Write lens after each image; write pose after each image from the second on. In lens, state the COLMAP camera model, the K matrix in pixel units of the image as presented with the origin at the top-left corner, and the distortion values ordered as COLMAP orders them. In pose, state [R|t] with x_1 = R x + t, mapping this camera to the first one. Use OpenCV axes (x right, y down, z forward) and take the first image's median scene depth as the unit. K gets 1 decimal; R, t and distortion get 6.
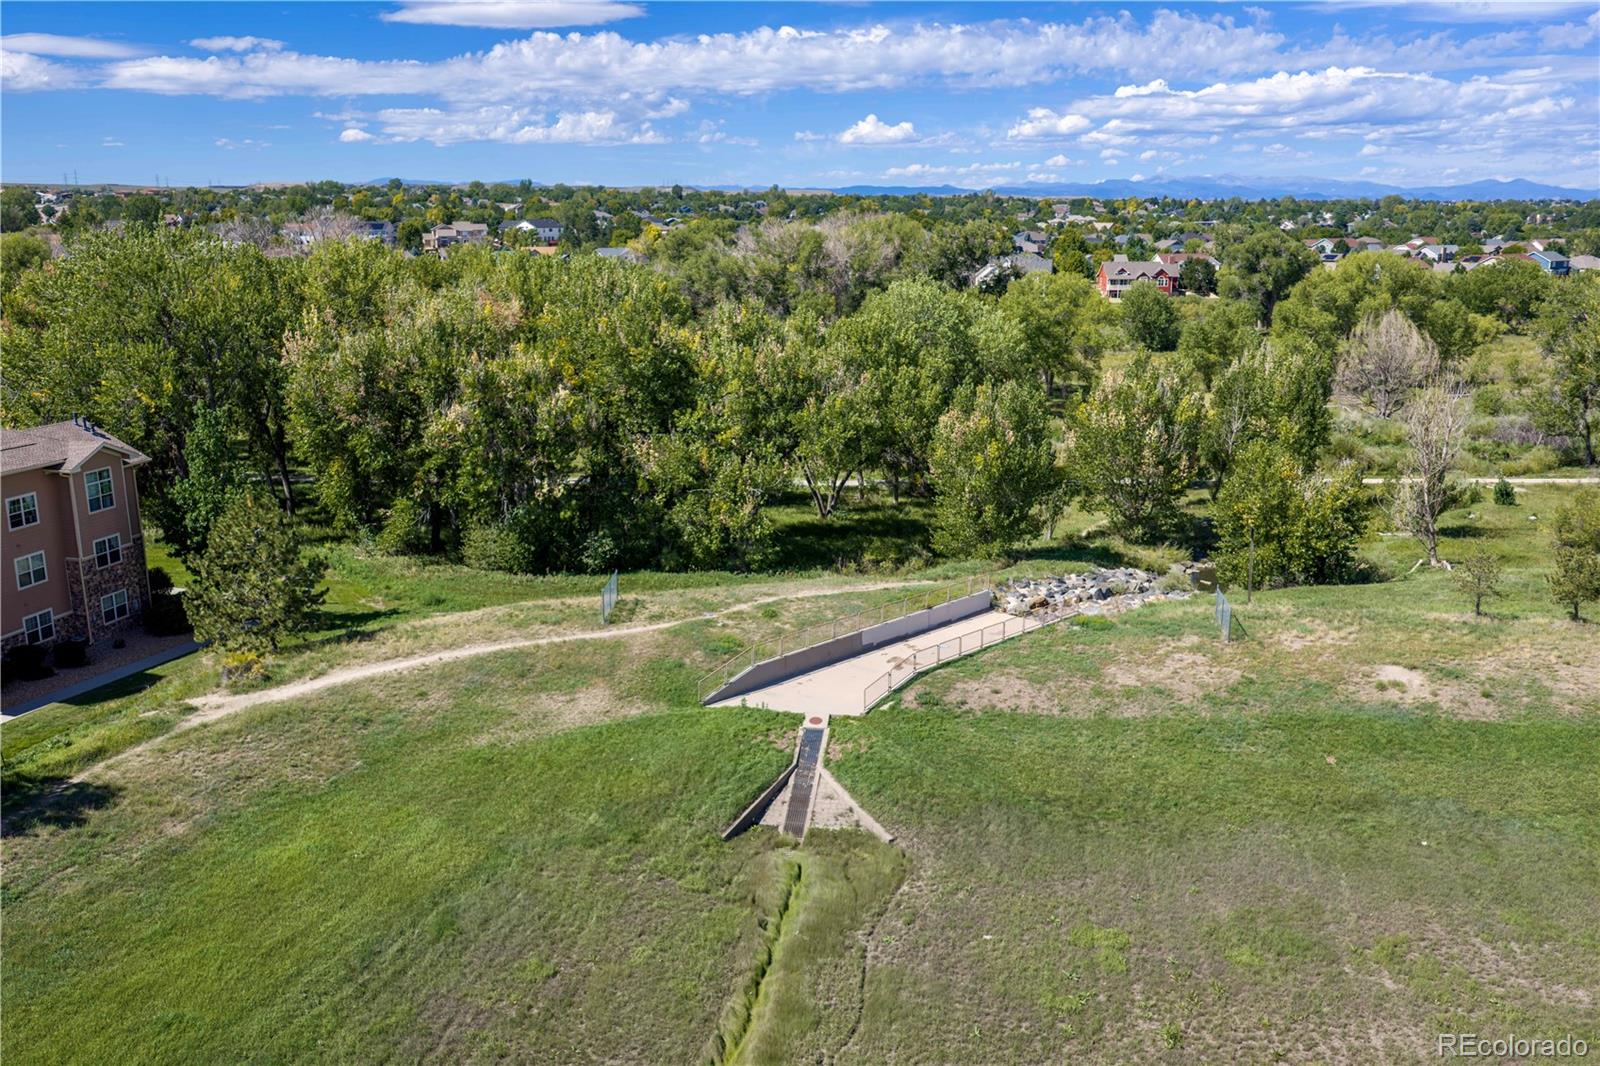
lens RADIAL K [[1311.2, 0, 800.0], [0, 1311.2, 533.0], [0, 0, 1]] dist [0.016529, -0.036226]
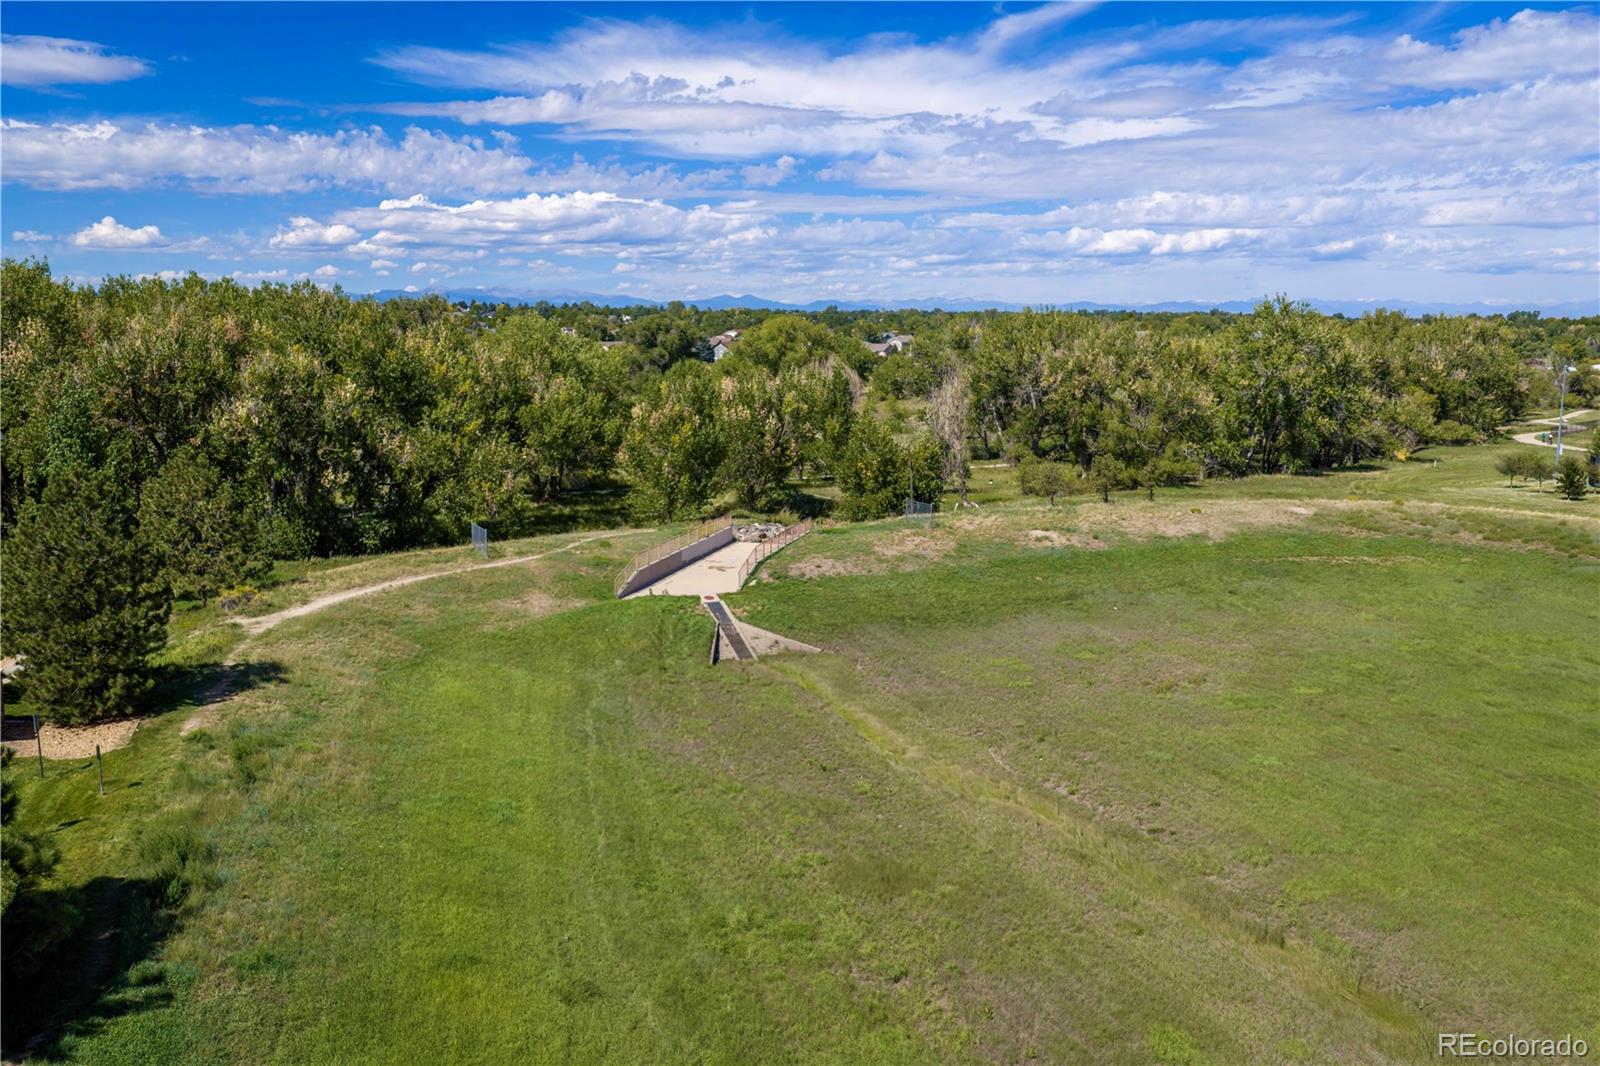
lens RADIAL K [[1311.2, 0, 800.0], [0, 1311.2, 533.0], [0, 0, 1]] dist [0.016529, -0.036226]
pose [[0.868148, -0.077818, 0.490166, -0.535375], [0.116313, 0.992027, -0.048515, 0.150831], [-0.482483, 0.099131, 0.870278, -0.181118]]
